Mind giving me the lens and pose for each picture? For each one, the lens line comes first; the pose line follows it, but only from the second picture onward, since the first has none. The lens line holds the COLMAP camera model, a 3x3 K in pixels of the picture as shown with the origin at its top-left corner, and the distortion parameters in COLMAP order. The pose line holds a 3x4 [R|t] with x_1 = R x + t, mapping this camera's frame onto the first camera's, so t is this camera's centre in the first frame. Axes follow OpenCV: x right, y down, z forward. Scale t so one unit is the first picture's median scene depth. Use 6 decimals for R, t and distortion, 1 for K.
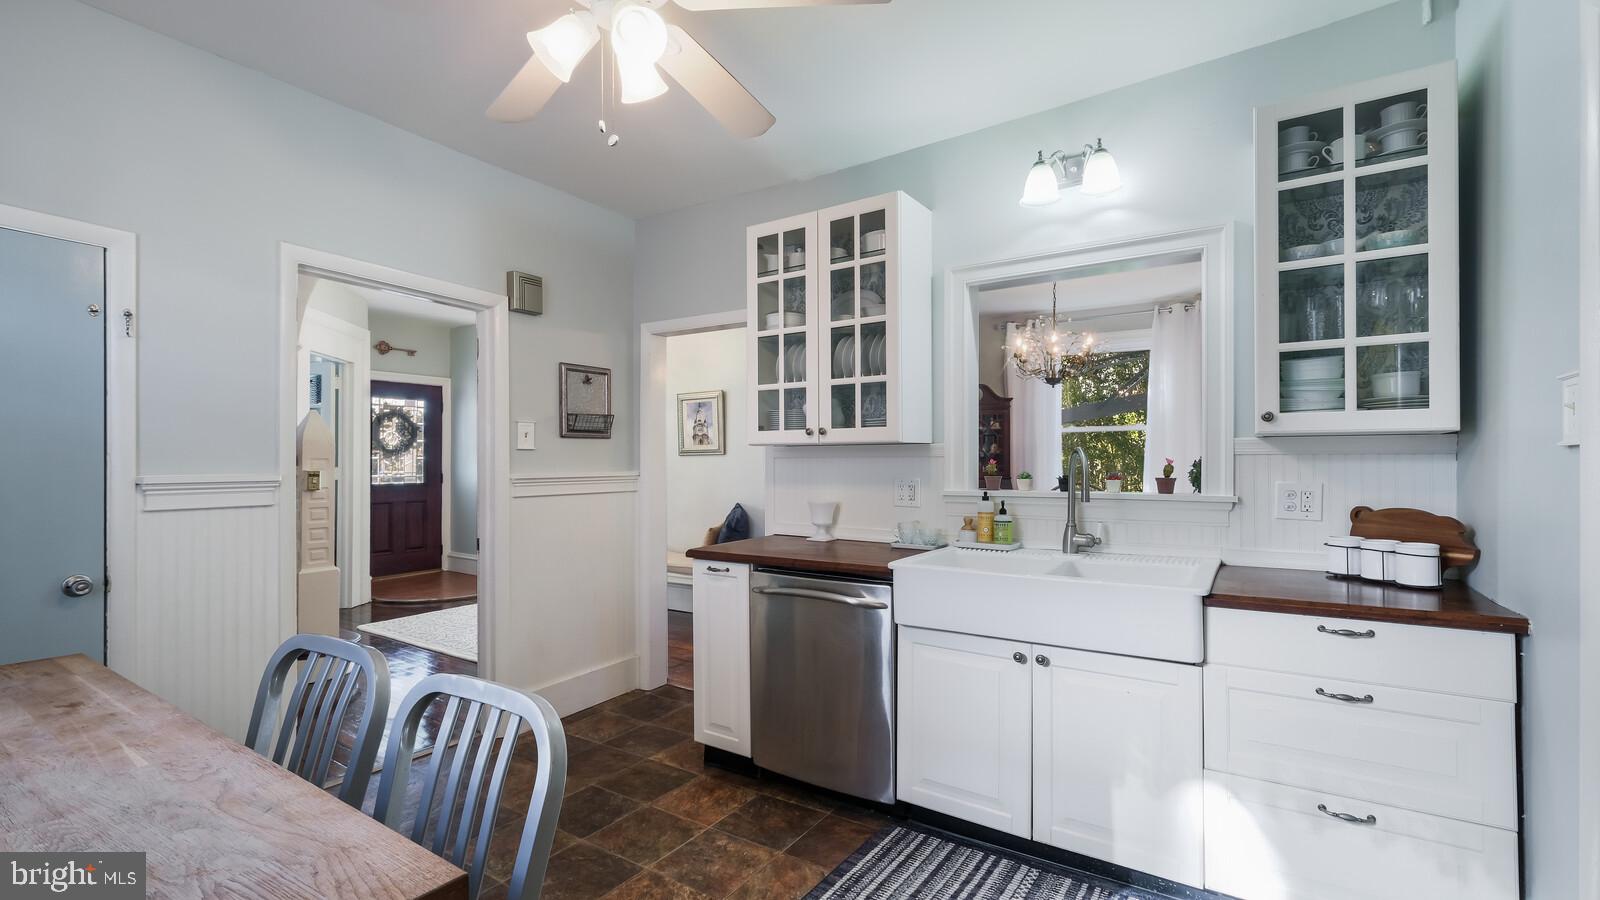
lens RADIAL K [[706.9, 0, 800.0], [0, 706.9, 450.0], [0, 0, 1]] dist [0.000963, 0.000560]
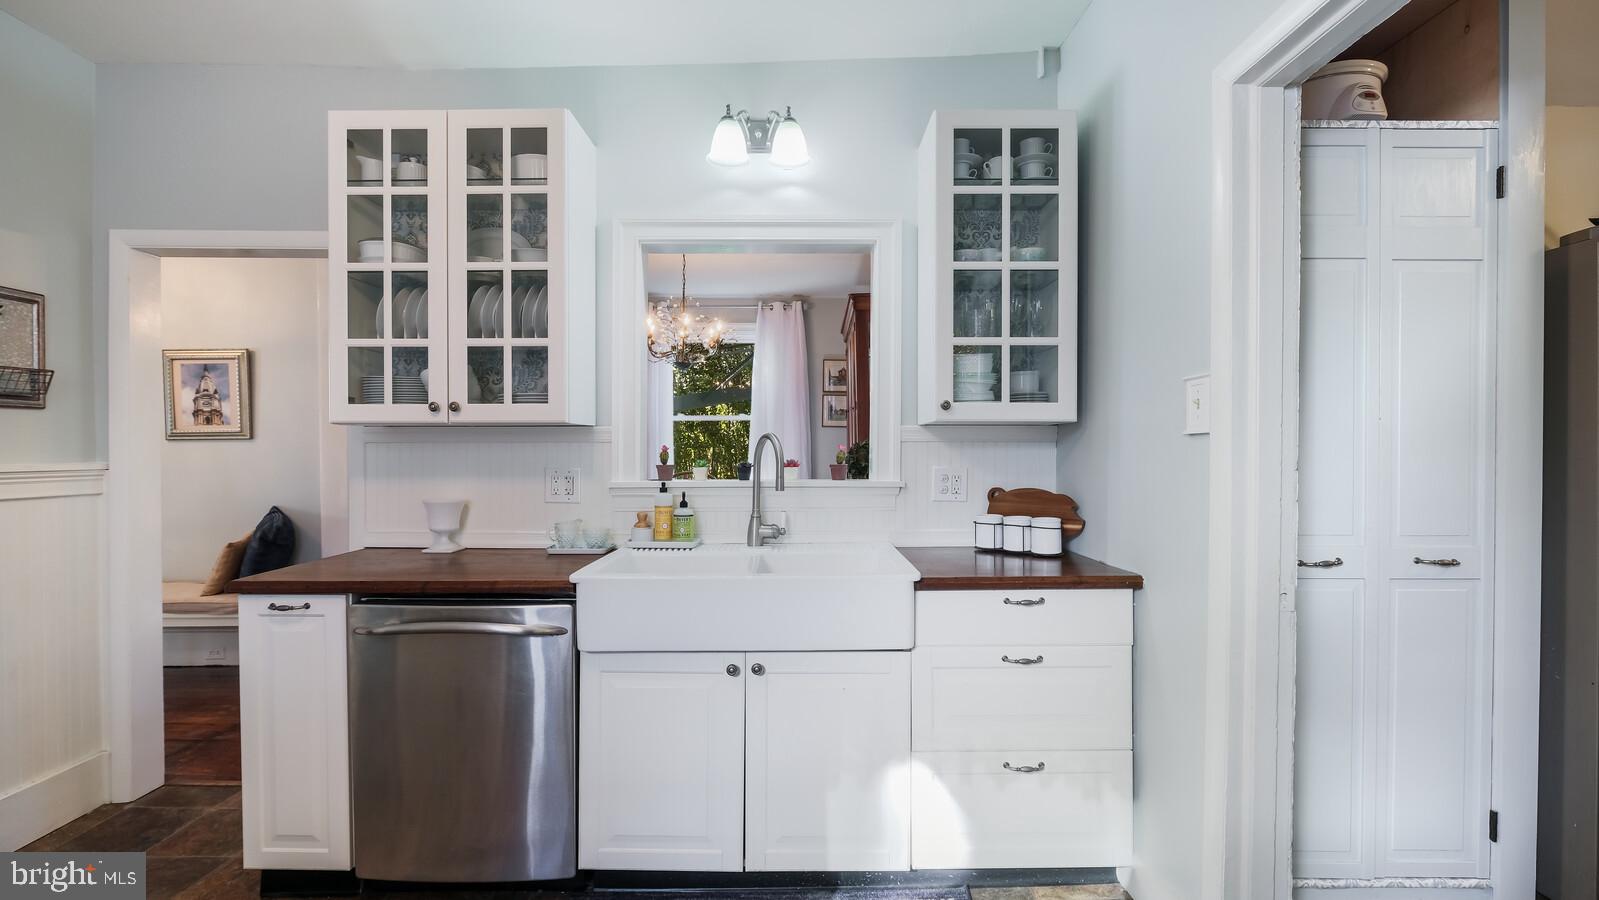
lens RADIAL K [[721.2, 0, 796.7], [0, 721.2, 452.8], [0, 0, 1]] dist [-0.005379, -0.000065]
pose [[0.833852, -0.000113, 0.551987, -0.091590], [-0.009865, 0.999837, 0.015106, 0.007464], [-0.551899, -0.018042, 0.833716, 0.168062]]
